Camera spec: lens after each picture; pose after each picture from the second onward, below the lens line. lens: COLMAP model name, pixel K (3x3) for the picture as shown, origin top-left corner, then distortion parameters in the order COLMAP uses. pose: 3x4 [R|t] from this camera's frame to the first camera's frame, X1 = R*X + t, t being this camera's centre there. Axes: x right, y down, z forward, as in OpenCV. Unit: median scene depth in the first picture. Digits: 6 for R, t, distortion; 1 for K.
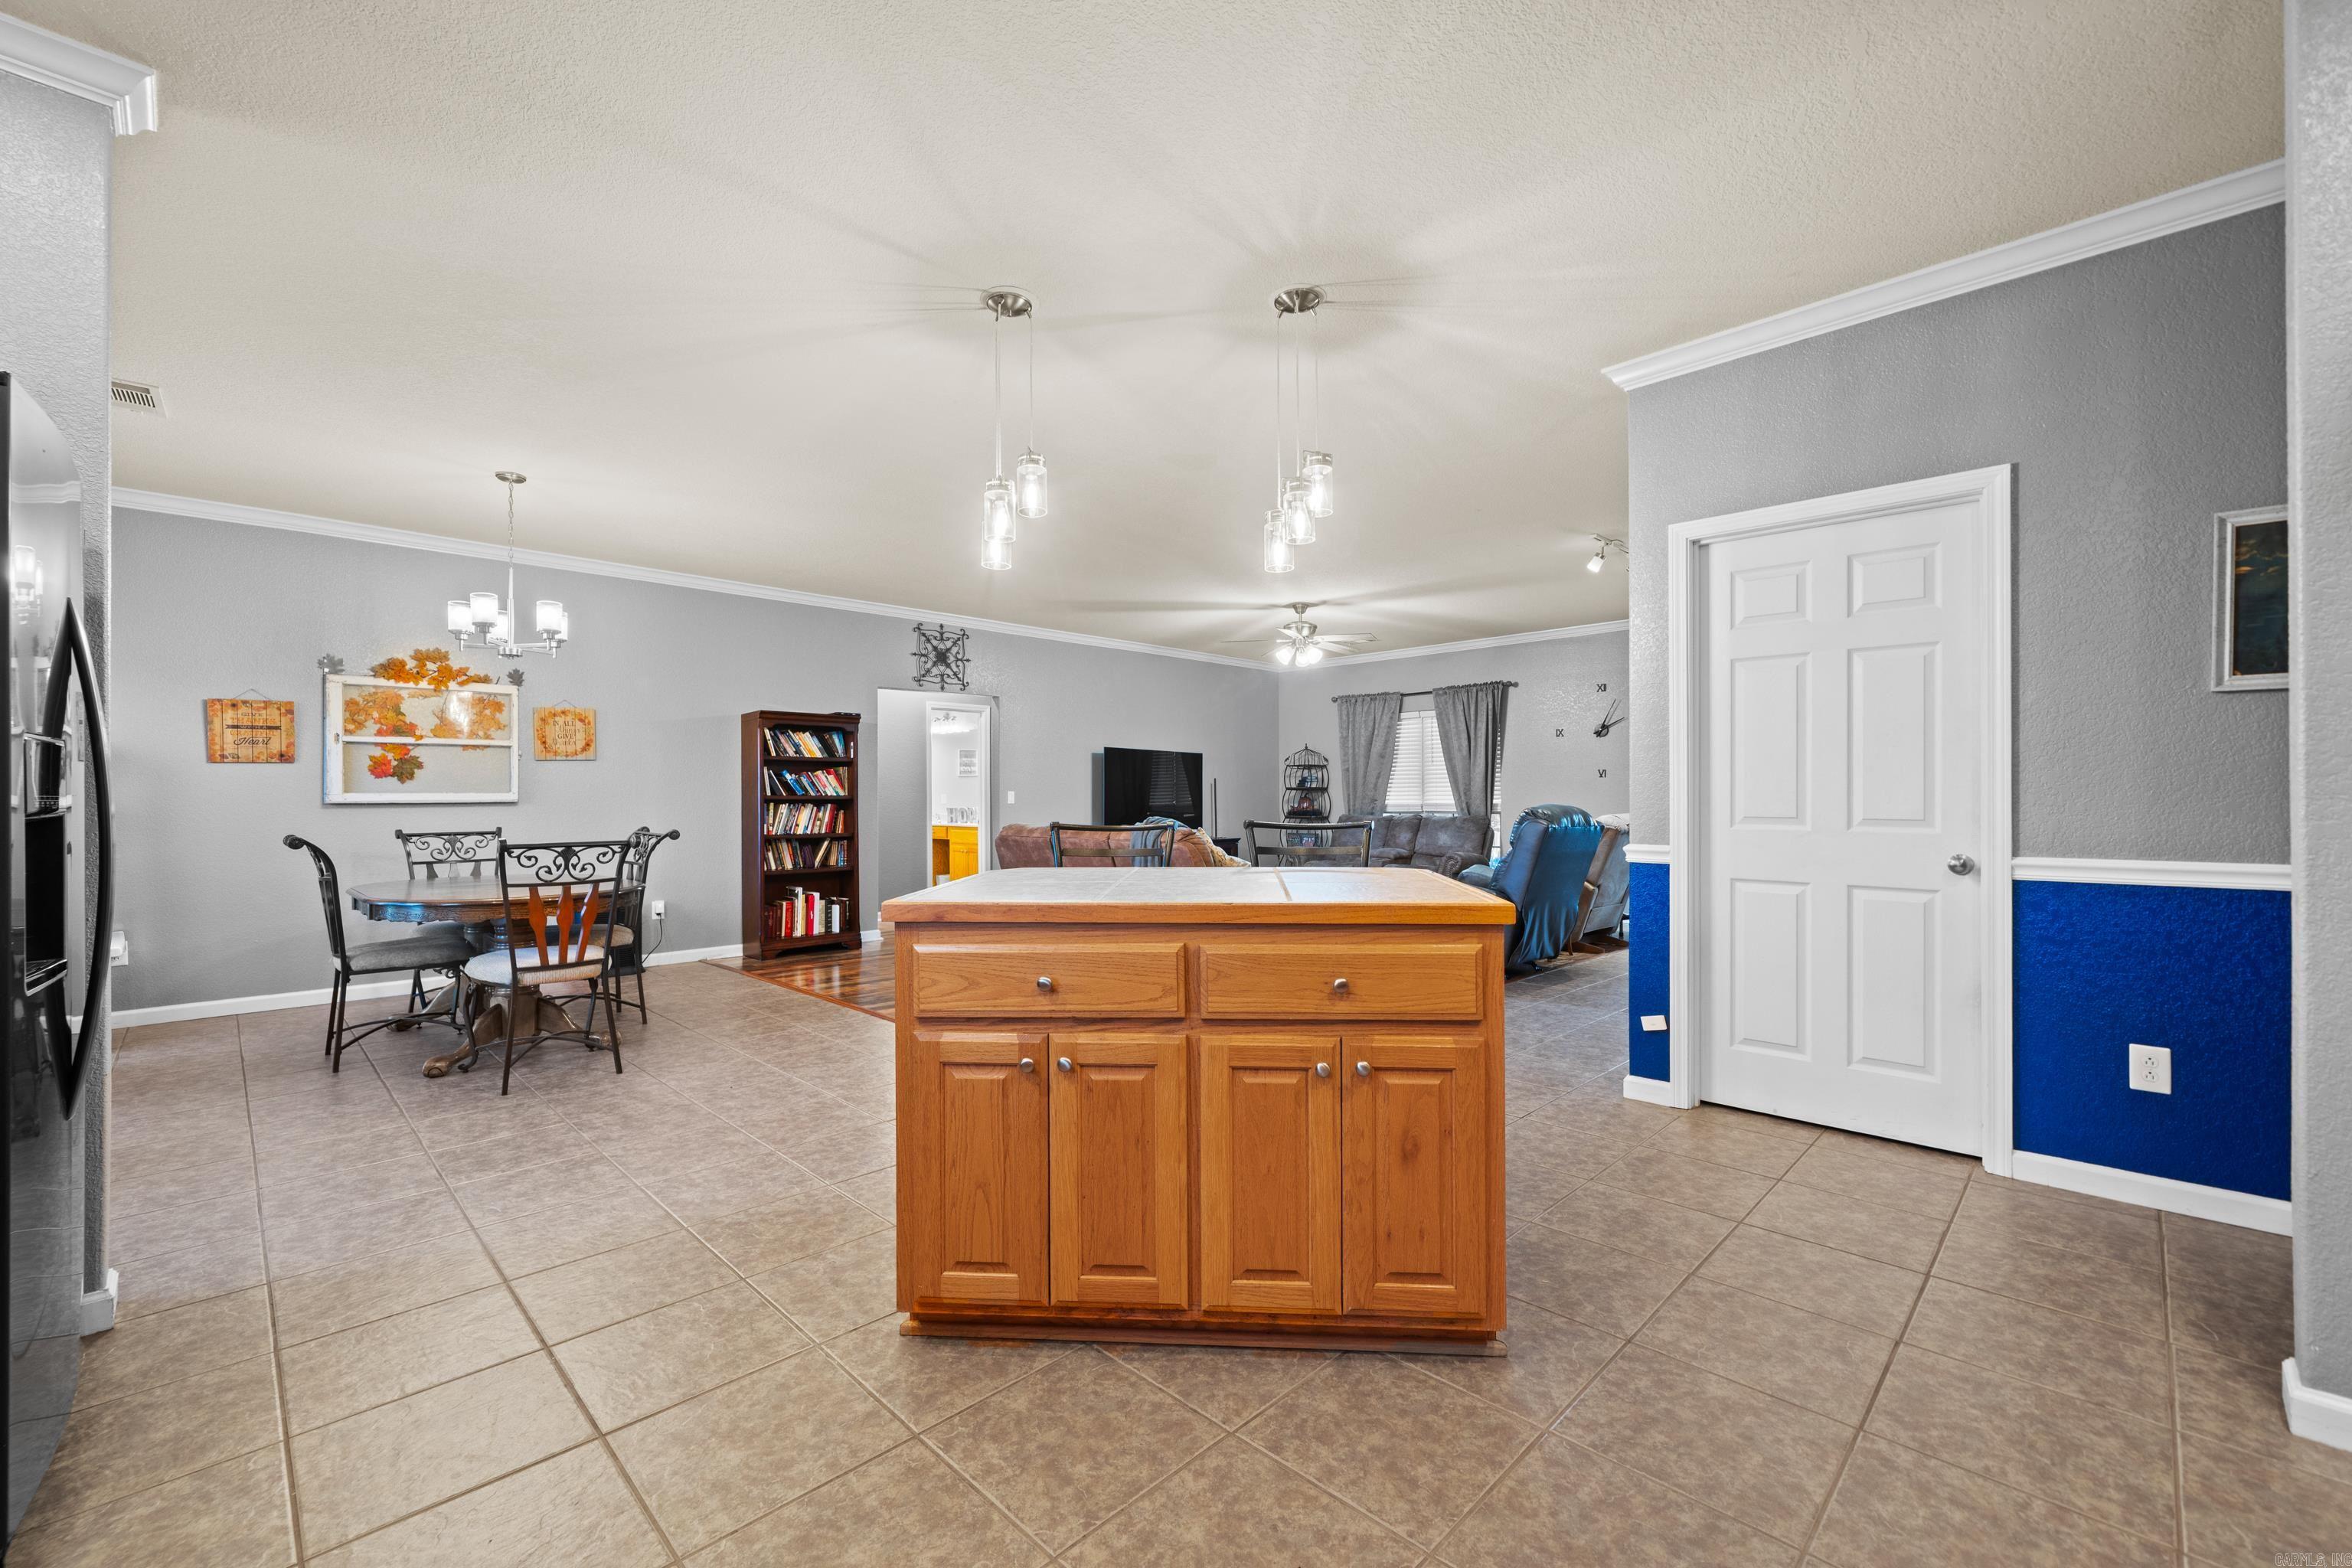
lens RADIAL K [[946.3, 0, 1160.5], [0, 946.3, 792.5], [0, 0, 1]] dist [-0.003019, 0.001221]
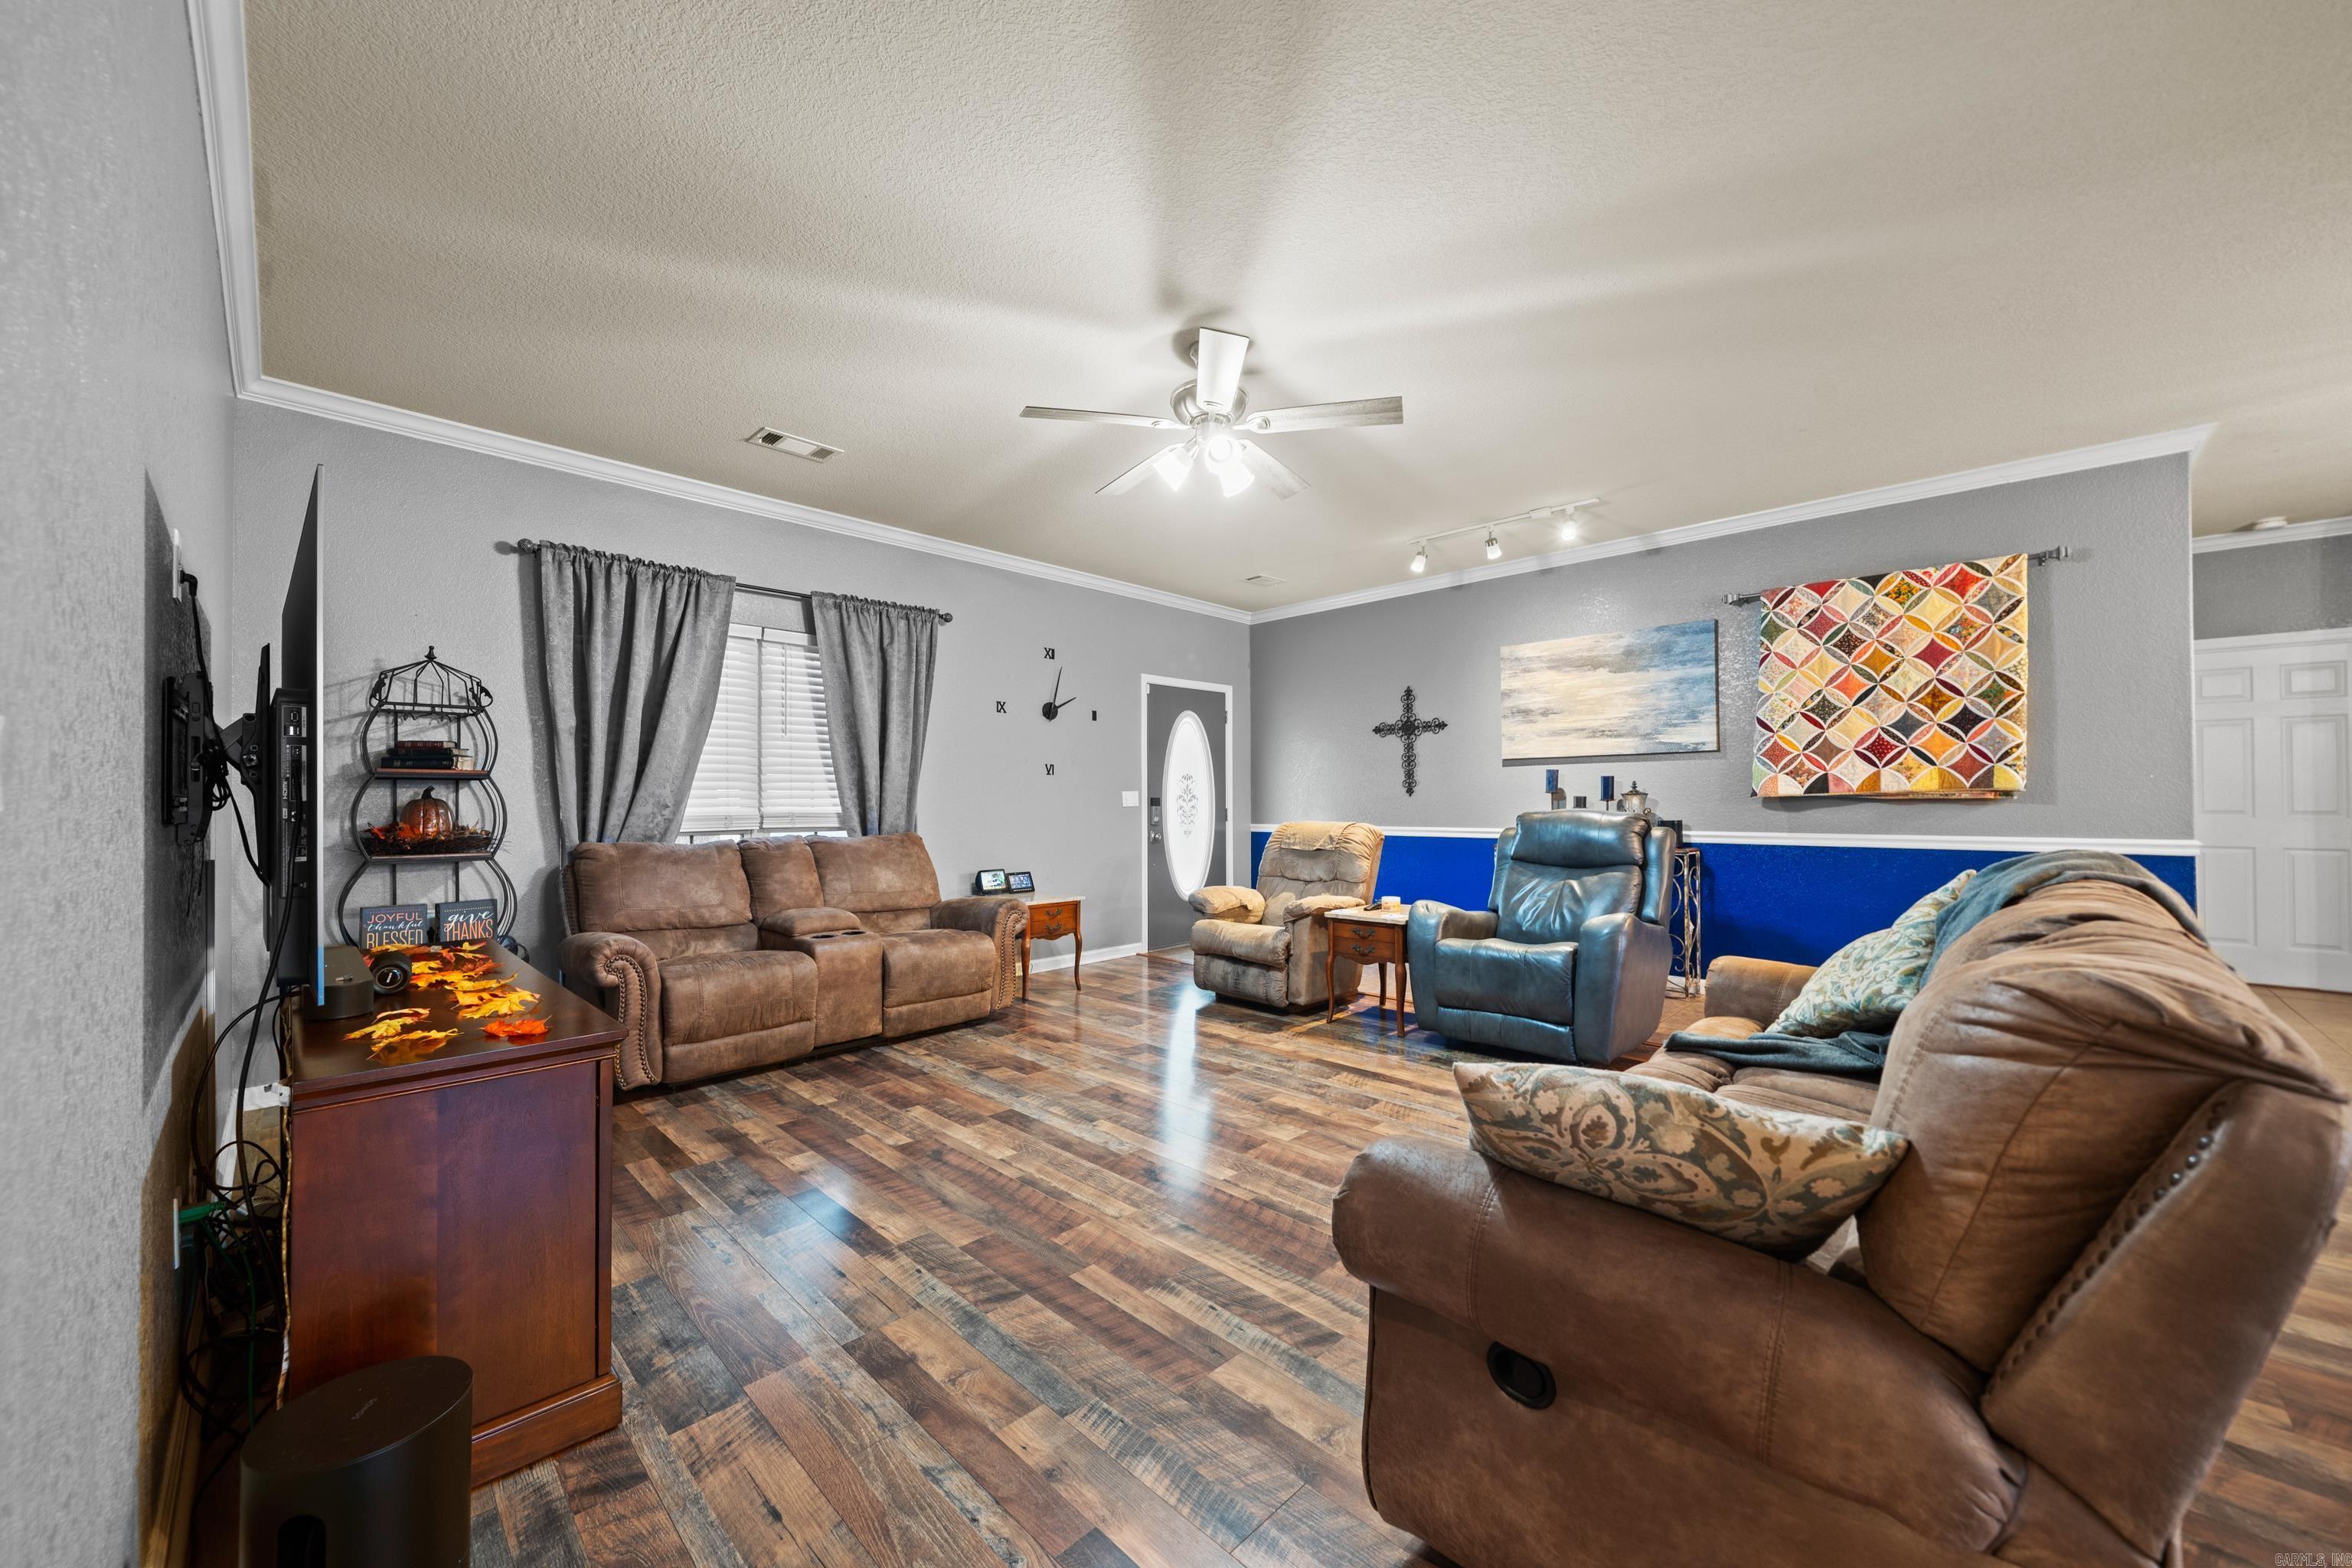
lens RADIAL K [[871.0, 0, 1182.0], [0, 871.0, 798.0], [0, 0, 1]] dist [-0.006134, -0.000199]
pose [[-0.024496, 0.006991, 0.999675, -0.263465], [-0.004723, 0.999964, -0.007109, 0.007869], [-0.999689, -0.004896, -0.024462, 1.123737]]
